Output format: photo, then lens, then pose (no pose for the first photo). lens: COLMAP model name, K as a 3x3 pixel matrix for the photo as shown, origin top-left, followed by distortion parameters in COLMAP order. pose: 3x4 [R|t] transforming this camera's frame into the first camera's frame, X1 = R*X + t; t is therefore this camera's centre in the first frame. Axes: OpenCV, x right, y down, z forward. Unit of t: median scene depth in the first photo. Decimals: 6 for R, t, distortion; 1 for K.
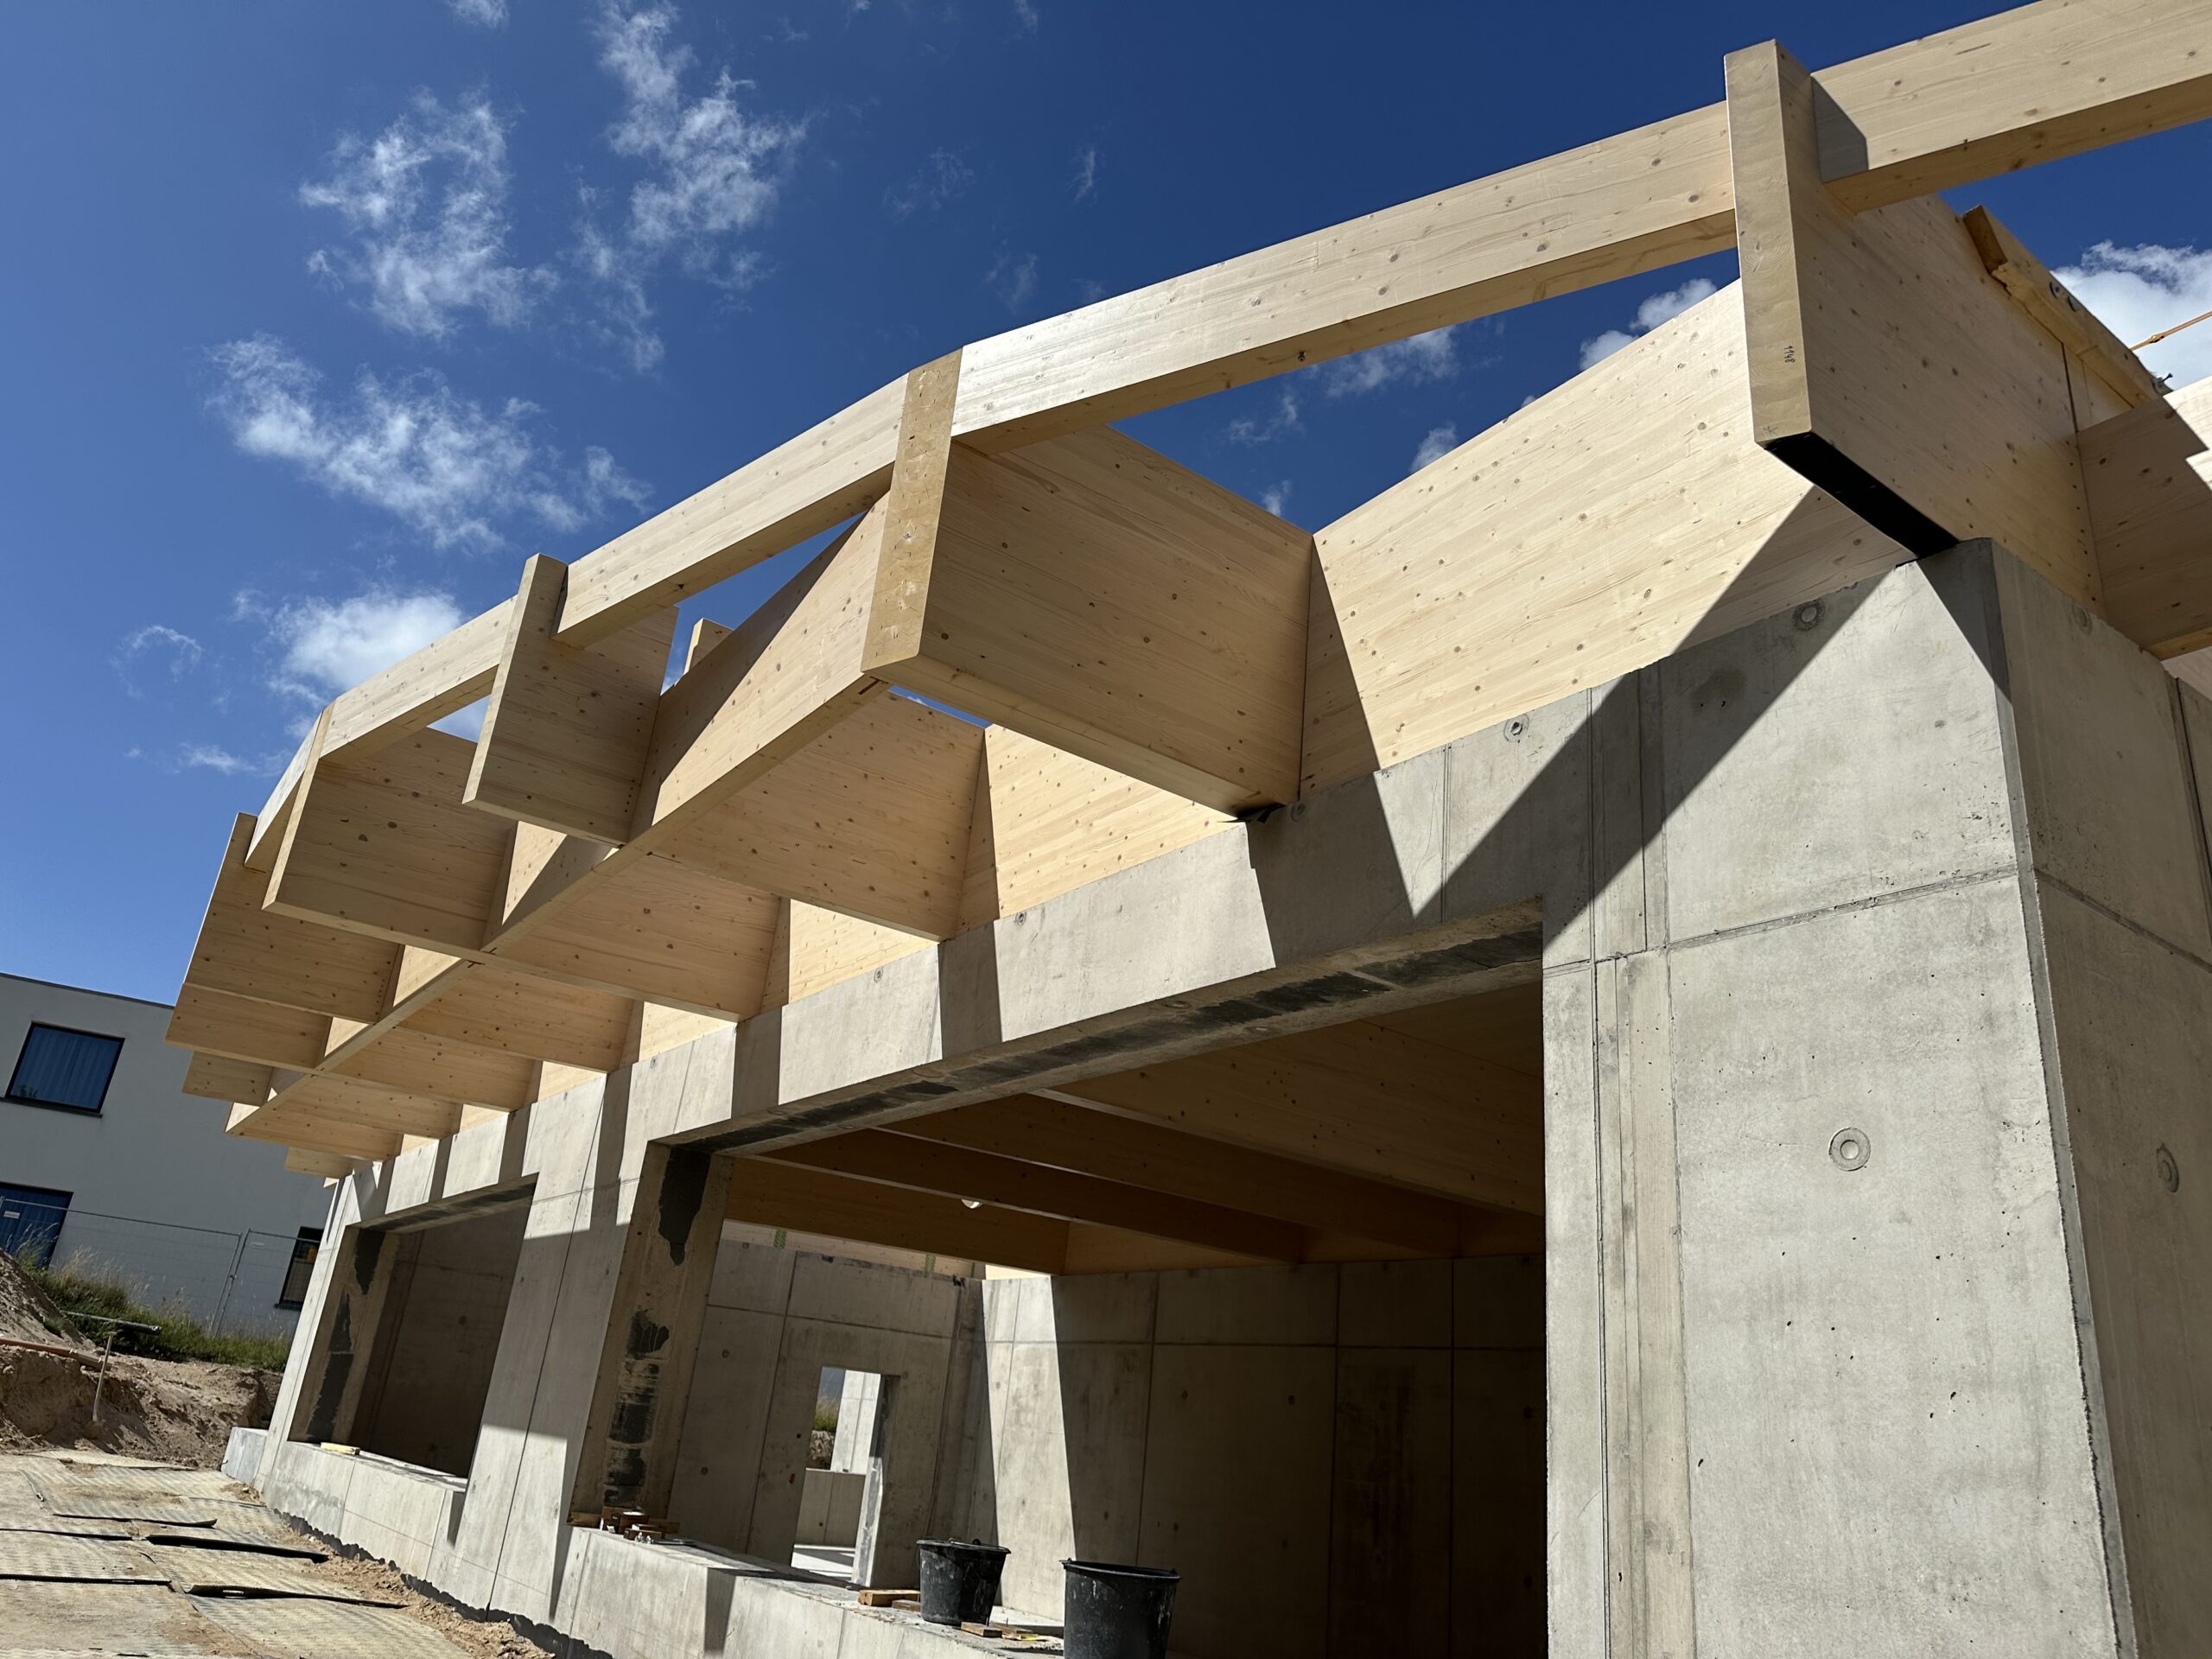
lens RADIAL K [[1557.7, 0, 1113.0], [0, 1557.7, 836.5], [0, 0, 1]] dist [0.040889, 0.000851]
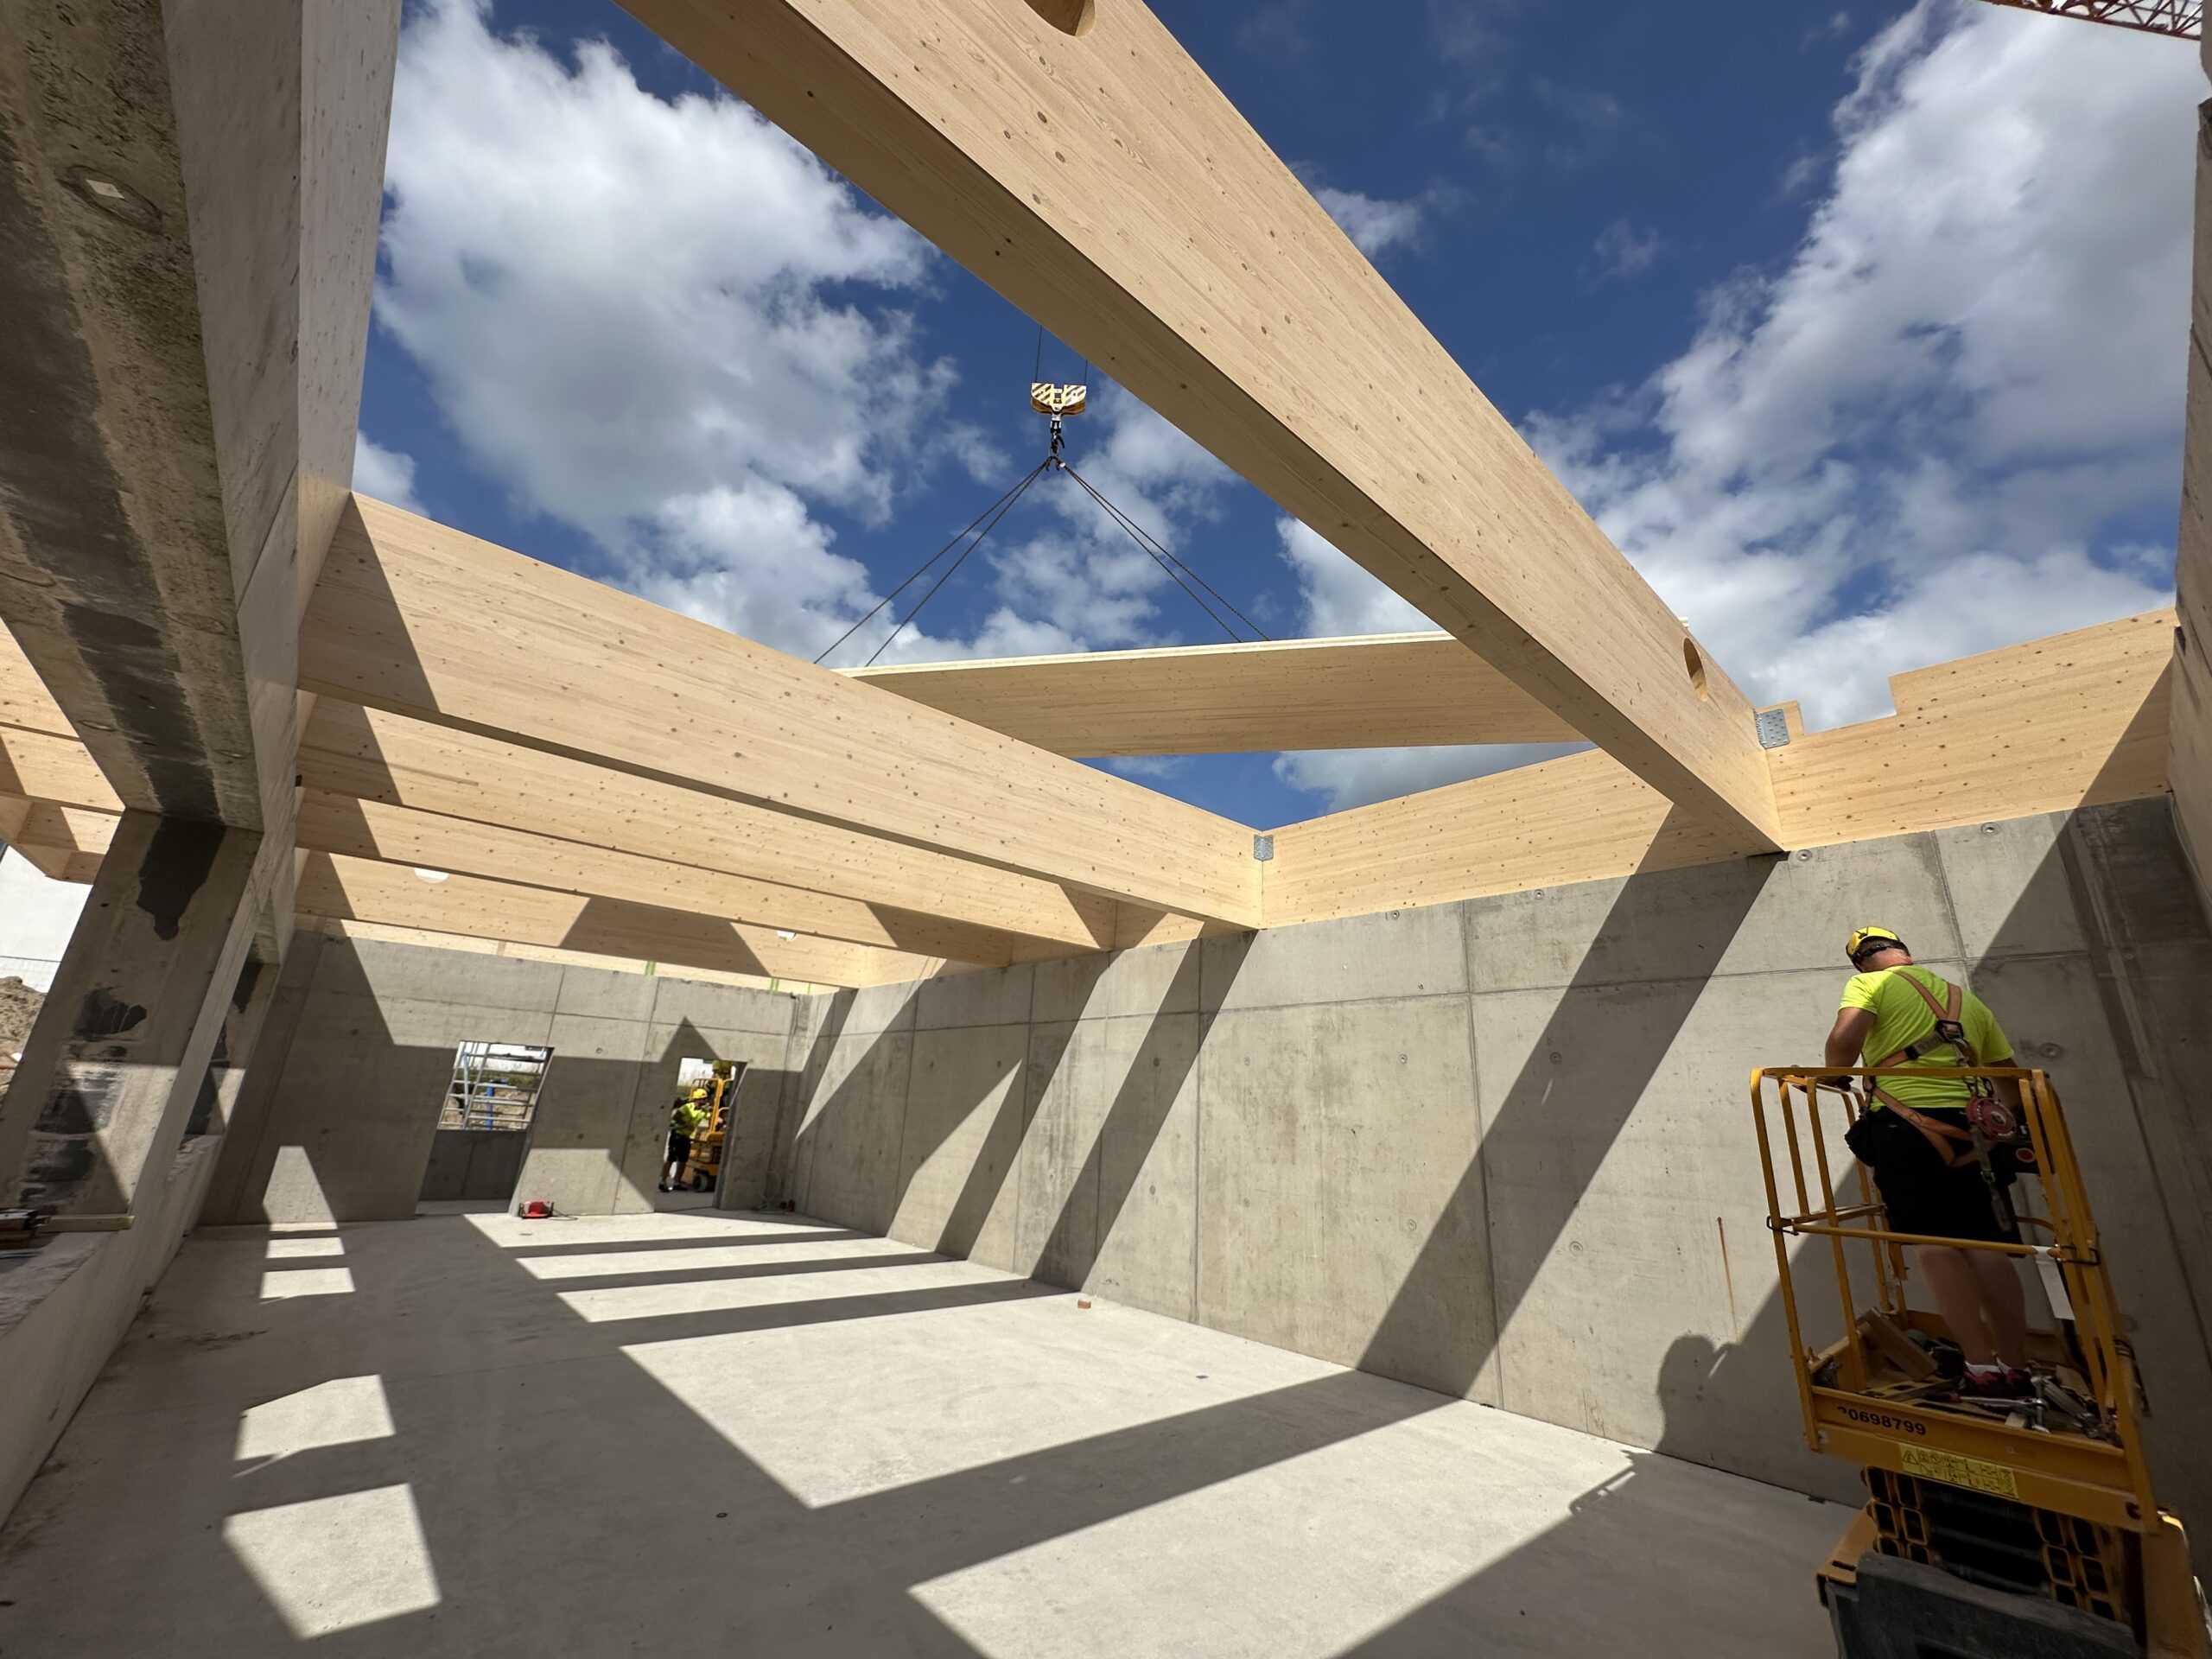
lens RADIAL K [[882.7, 0, 1108.0], [0, 882.7, 825.2], [0, 0, 1]] dist [0.000679, 0.000225]
pose [[0.992382, -0.013974, 0.122402, 0.119243], [0.005224, 0.997426, 0.071513, 0.102562], [-0.123087, -0.070328, 0.989901, 0.255725]]
